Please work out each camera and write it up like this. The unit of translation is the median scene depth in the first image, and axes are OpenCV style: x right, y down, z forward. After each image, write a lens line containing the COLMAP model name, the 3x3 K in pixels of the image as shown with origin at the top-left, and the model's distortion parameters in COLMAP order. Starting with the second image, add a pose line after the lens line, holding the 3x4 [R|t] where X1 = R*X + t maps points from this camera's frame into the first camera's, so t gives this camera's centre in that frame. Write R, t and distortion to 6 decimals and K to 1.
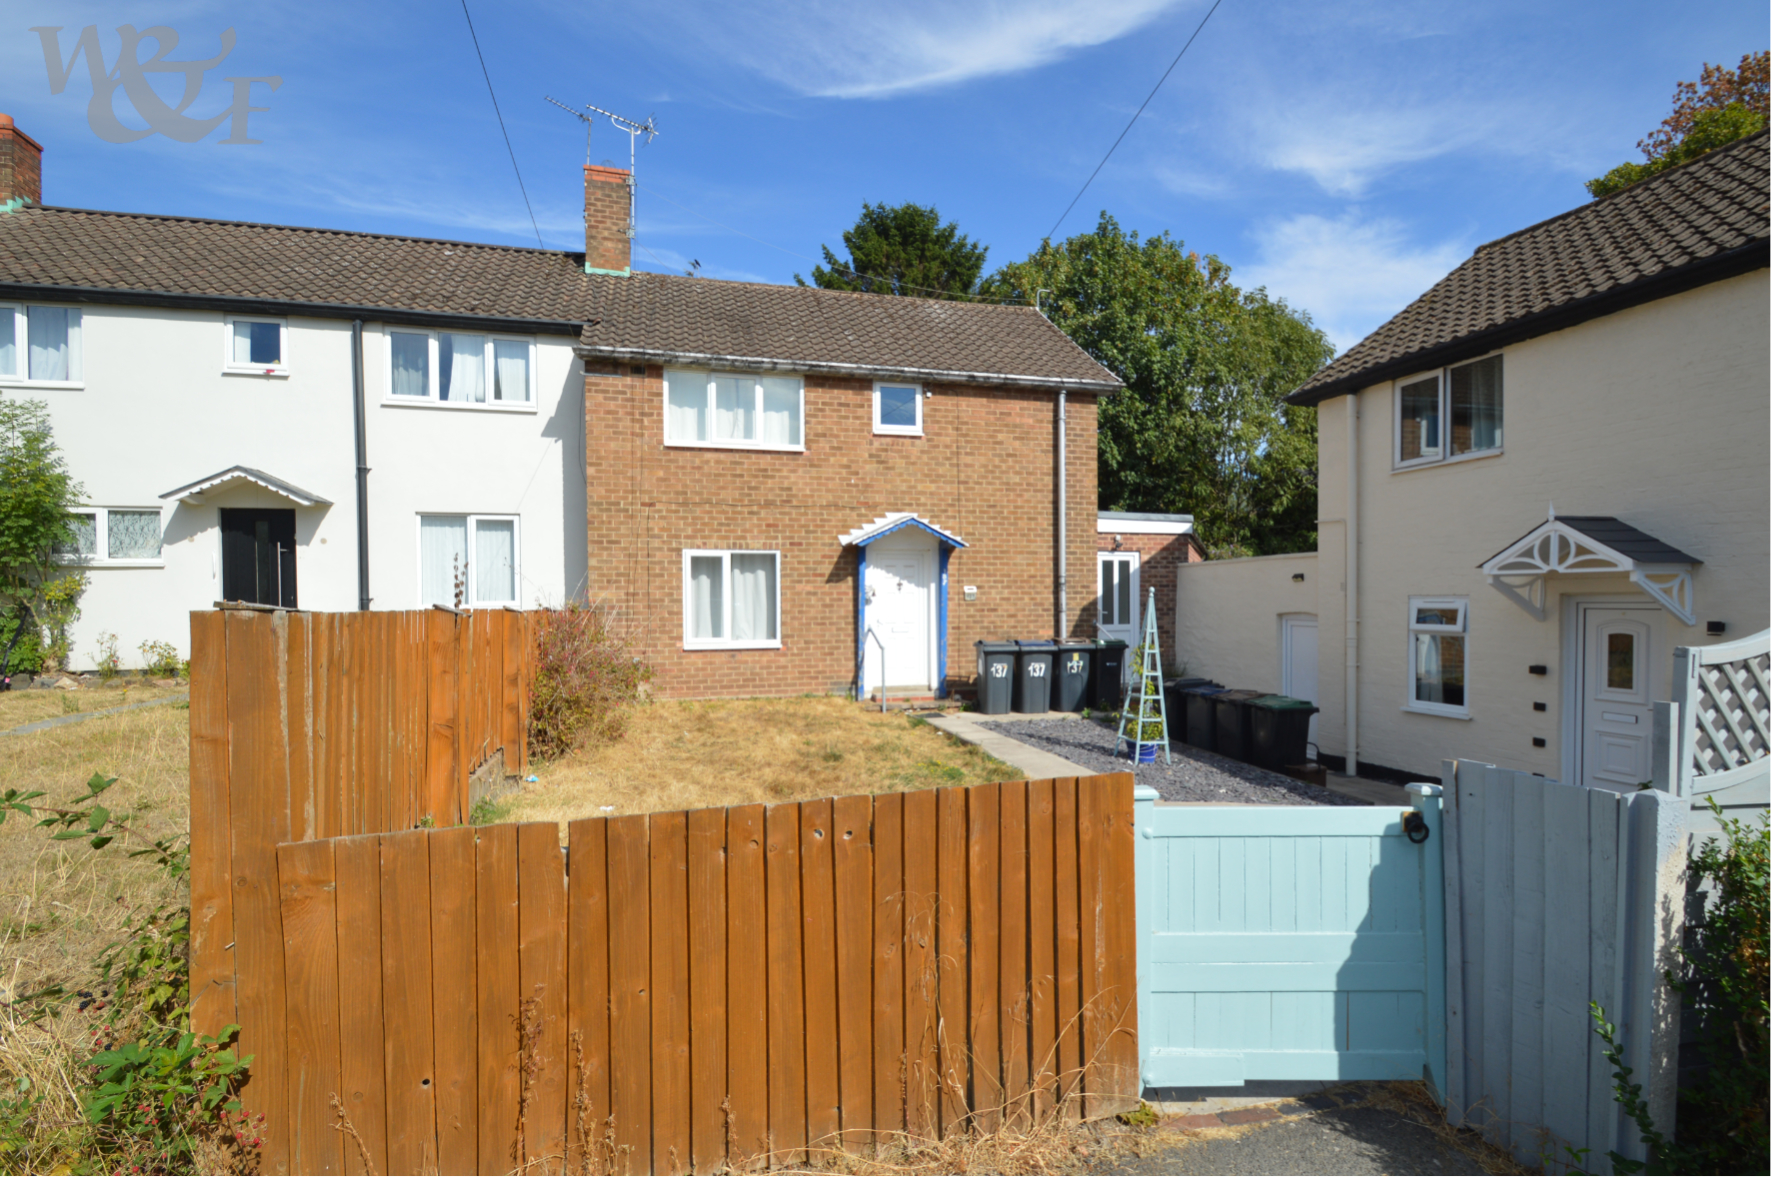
lens RADIAL K [[804.6, 0, 875.5], [0, 804.6, 593.3], [0, 0, 1]] dist [-0.002672, -0.000109]
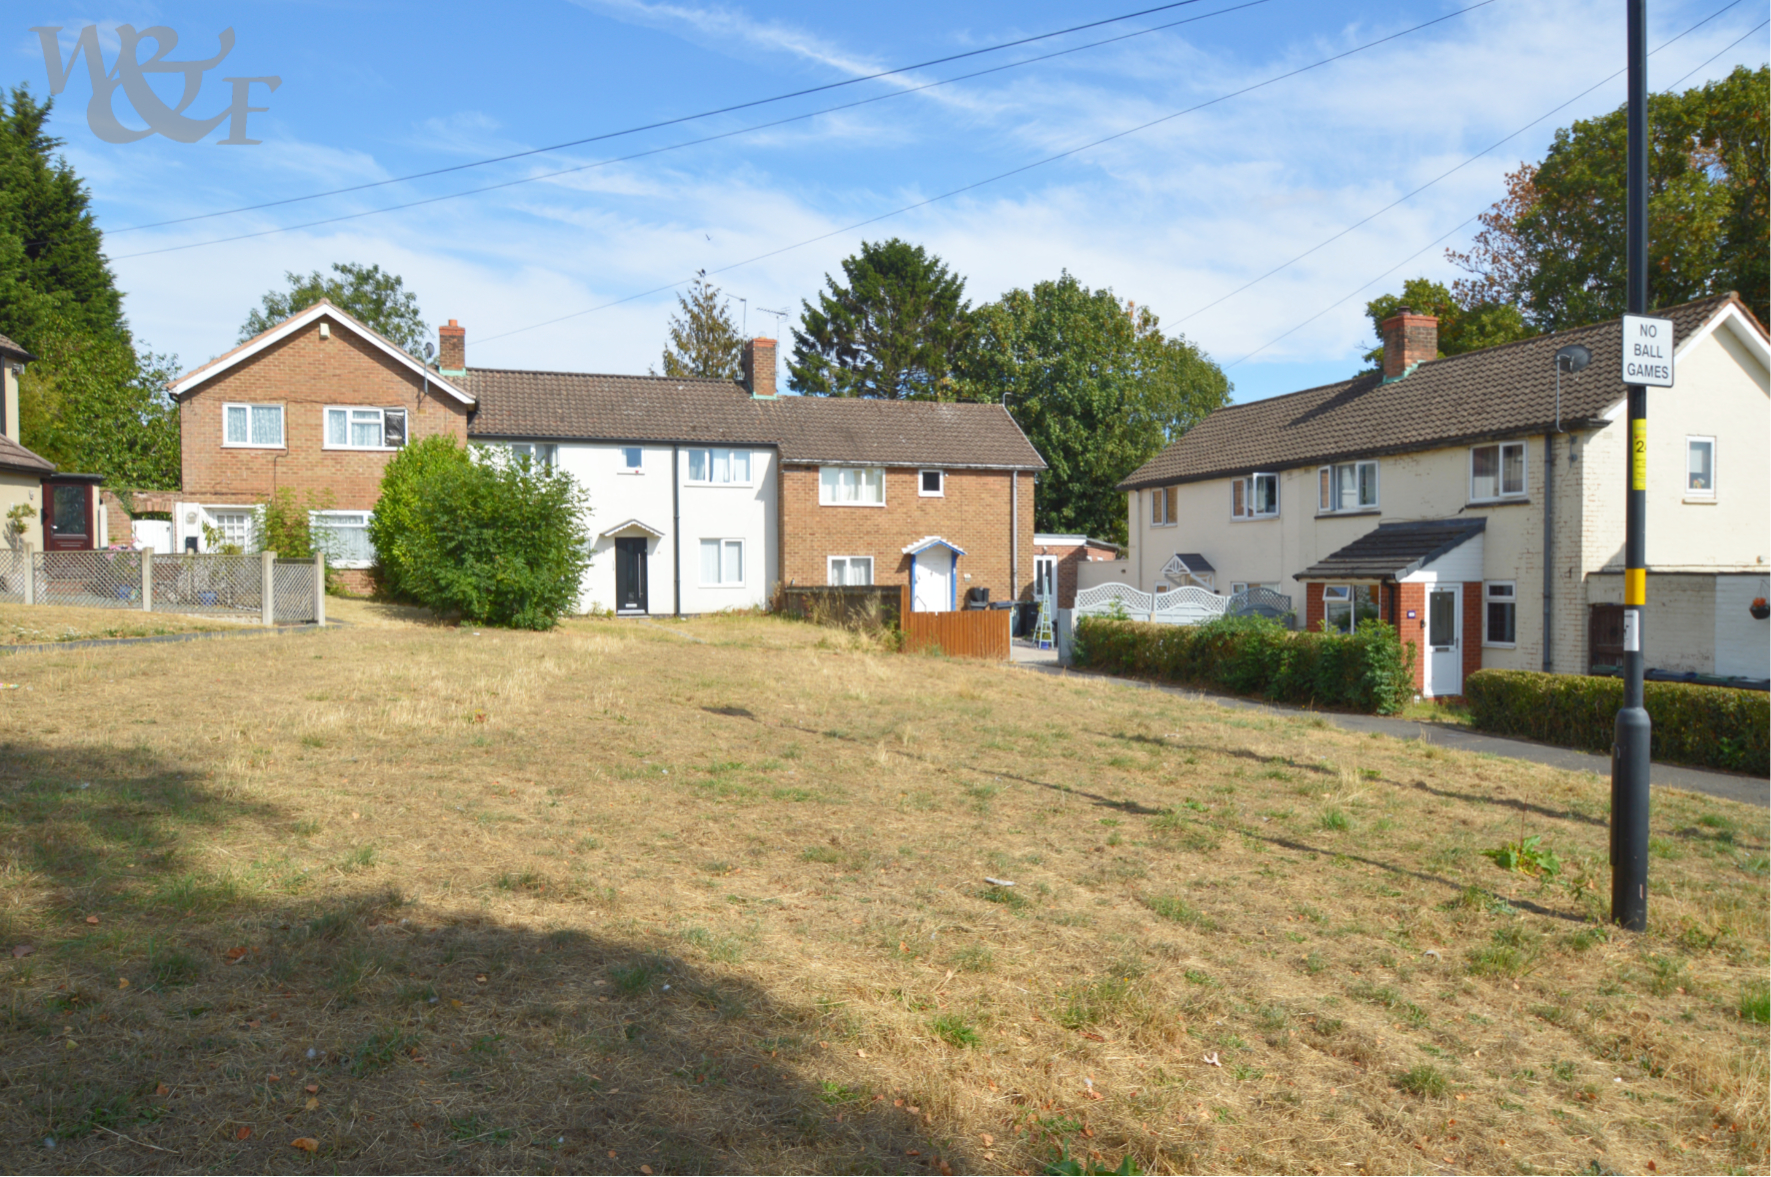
lens RADIAL K [[1226.2, 0, 888.5], [0, 1226.2, 587.2], [0, 0, 1]] dist [0.001921, 0.000080]
pose [[0.995699, 0.001286, 0.092640, -0.341326], [-0.002877, 0.999851, 0.017047, -0.027613], [-0.092604, -0.017240, 0.995554, -1.904077]]
